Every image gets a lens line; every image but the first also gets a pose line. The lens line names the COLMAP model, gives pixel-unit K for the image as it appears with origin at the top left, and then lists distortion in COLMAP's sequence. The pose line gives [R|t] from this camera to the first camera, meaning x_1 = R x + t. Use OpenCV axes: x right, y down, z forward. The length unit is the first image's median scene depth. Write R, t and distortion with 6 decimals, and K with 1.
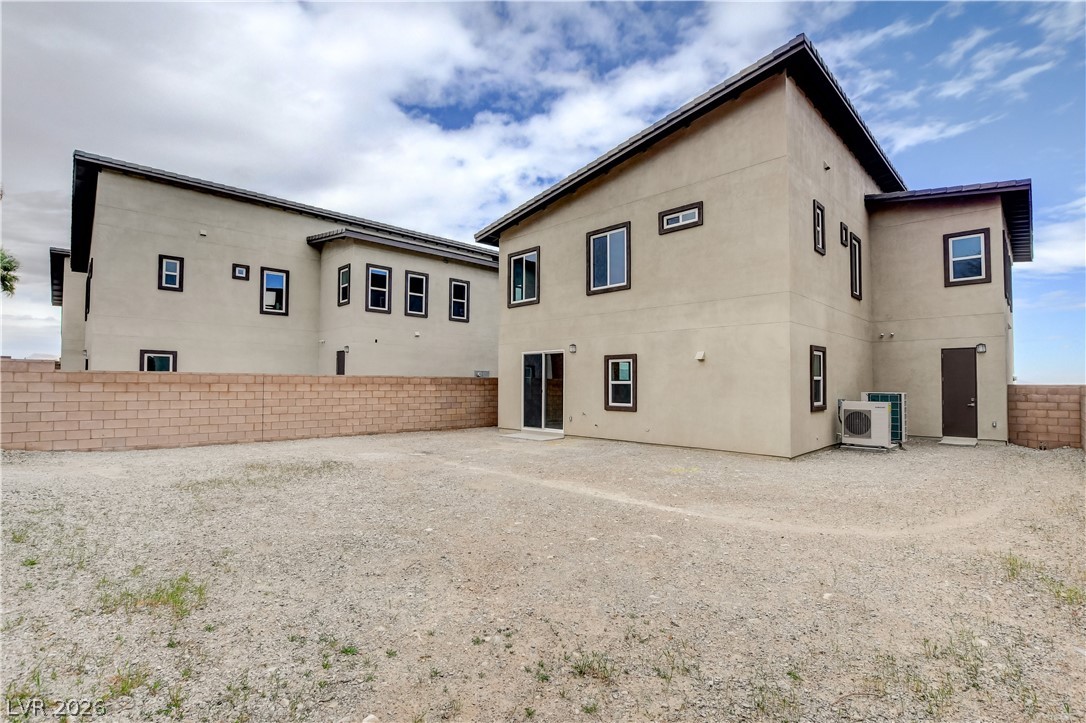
lens RADIAL K [[496.2, 0, 546.1], [0, 496.2, 368.6], [0, 0, 1]] dist [-0.023025, 0.000211]
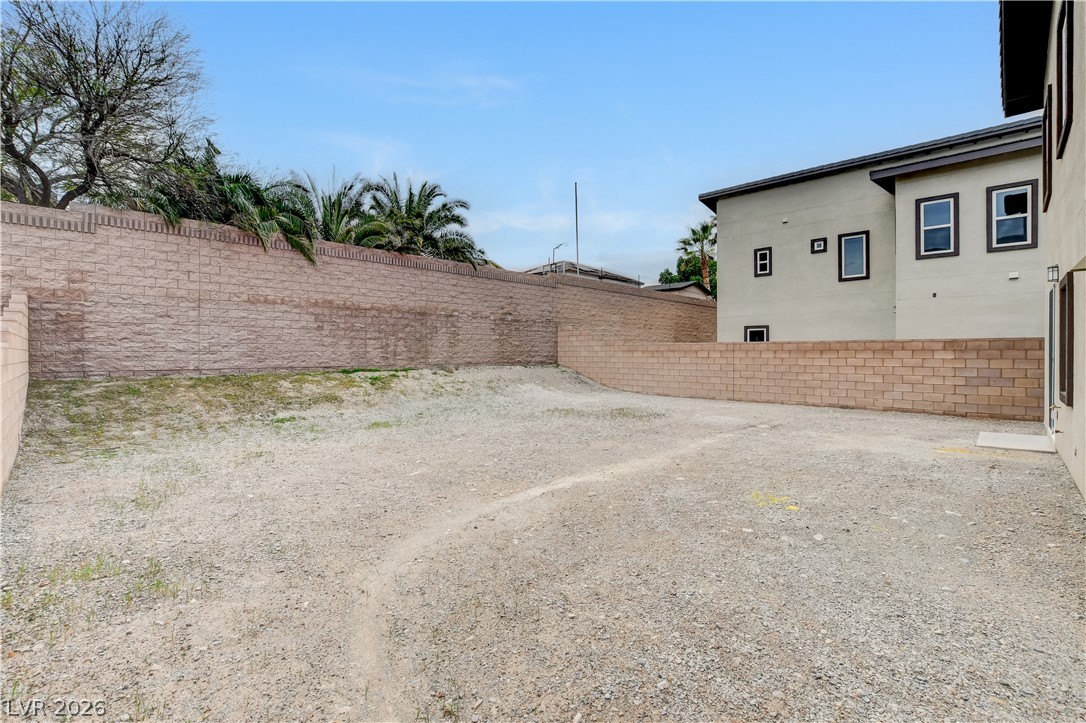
lens RADIAL K [[496.2, 0, 547.5], [0, 496.2, 356.8], [0, 0, 1]] dist [-0.023025, 0.000211]
pose [[0.027955, 0.003117, -0.999604, 0.452805], [0.032014, 0.999479, 0.004012, 0.020427], [0.999096, -0.032113, 0.027841, 0.414179]]
